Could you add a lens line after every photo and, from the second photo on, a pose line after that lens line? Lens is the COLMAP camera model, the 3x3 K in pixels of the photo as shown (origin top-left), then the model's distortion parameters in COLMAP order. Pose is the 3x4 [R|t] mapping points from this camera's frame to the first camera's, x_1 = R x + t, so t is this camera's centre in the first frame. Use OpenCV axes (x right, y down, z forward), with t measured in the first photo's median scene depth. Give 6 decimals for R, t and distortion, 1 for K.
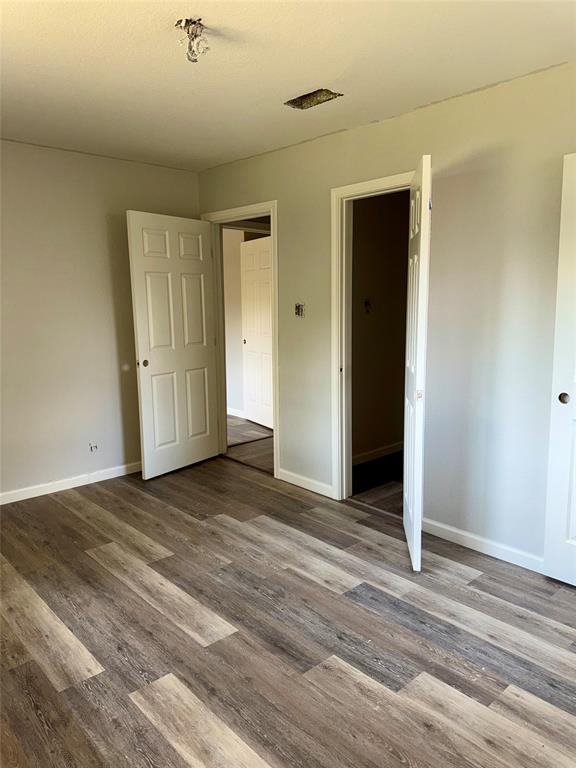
lens RADIAL K [[549.7, 0, 289.8], [0, 549.7, 380.2], [0, 0, 1]] dist [0.035777, -0.024572]
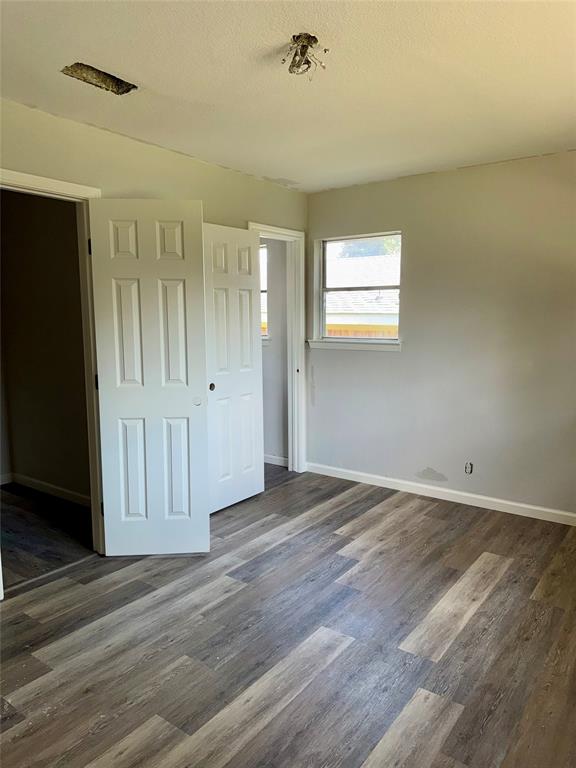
lens RADIAL K [[549.7, 0, 286.8], [0, 549.7, 383.3], [0, 0, 1]] dist [0.035777, -0.024572]
pose [[-0.188090, -0.114137, 0.975497, -0.937626], [0.151347, 0.977993, 0.143611, -0.150814], [-0.970421, 0.174650, -0.166676, 1.017755]]
